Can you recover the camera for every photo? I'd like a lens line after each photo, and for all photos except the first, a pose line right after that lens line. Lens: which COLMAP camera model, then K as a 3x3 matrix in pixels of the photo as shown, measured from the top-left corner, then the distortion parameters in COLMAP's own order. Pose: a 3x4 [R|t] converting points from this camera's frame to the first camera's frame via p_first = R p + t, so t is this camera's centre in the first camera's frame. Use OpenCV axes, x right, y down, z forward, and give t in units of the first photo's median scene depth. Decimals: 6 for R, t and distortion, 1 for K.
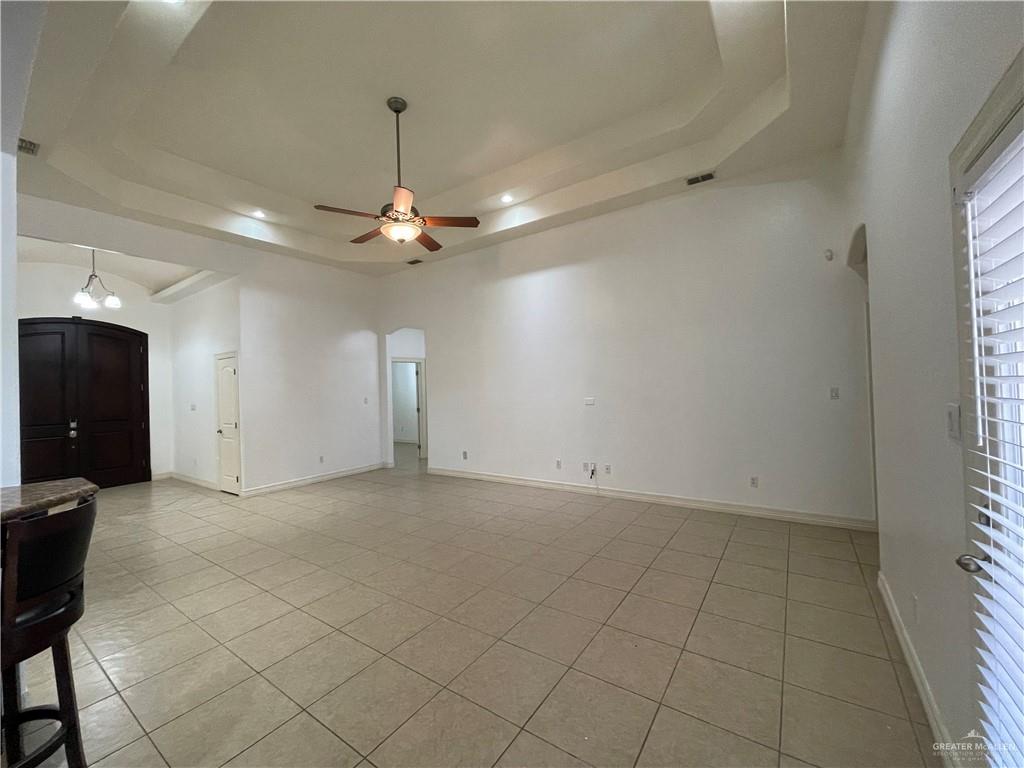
lens RADIAL K [[410.7, 0, 510.9], [0, 410.7, 383.1], [0, 0, 1]] dist [-0.006191, 0.001155]
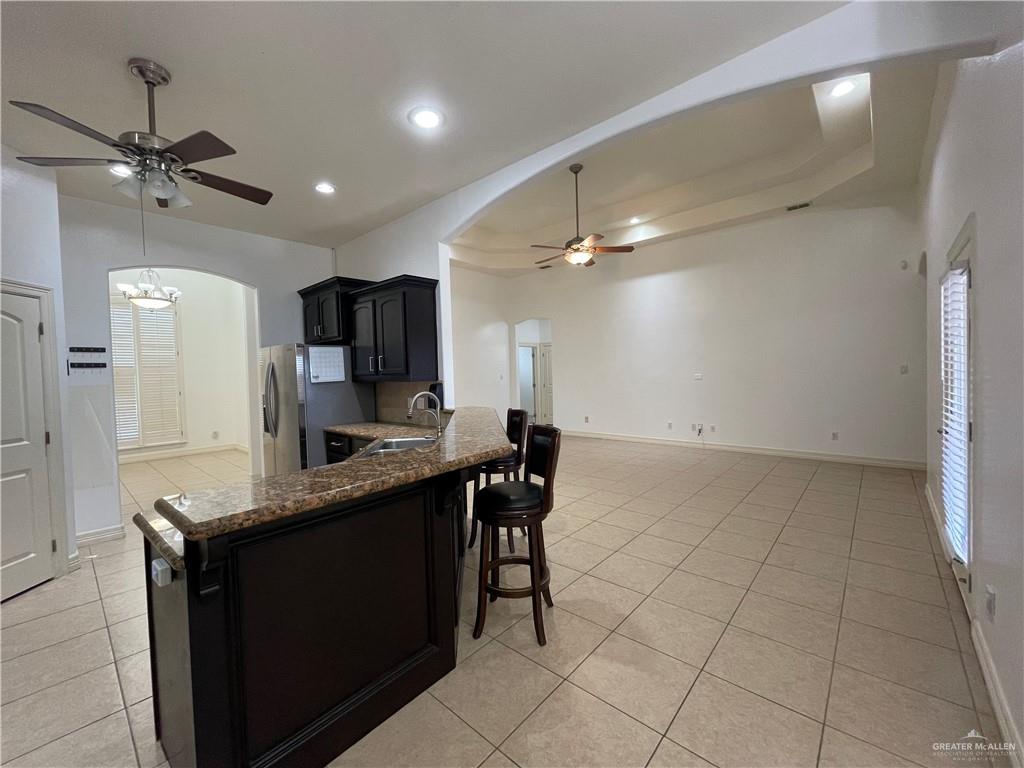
lens RADIAL K [[410.7, 0, 509.2], [0, 410.7, 382.5], [0, 0, 1]] dist [-0.006191, 0.001155]
pose [[0.992166, 0.008603, -0.124629, -0.243126], [-0.003876, 0.999266, 0.038122, 0.015478], [0.124865, -0.037340, 0.991471, -0.368518]]
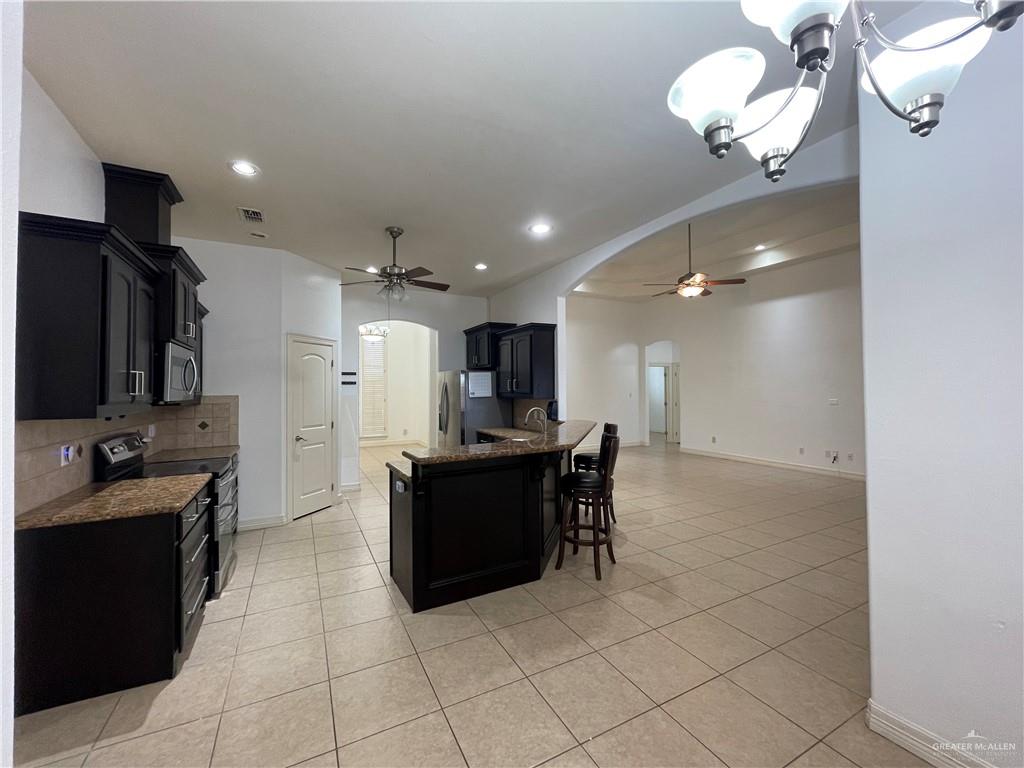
lens RADIAL K [[410.7, 0, 509.0], [0, 410.7, 382.7], [0, 0, 1]] dist [-0.006191, 0.001155]
pose [[0.882360, 0.023399, -0.469992, -0.097147], [-0.020667, 0.999726, 0.010971, -0.007193], [0.470120, 0.000033, 0.882602, -0.573087]]
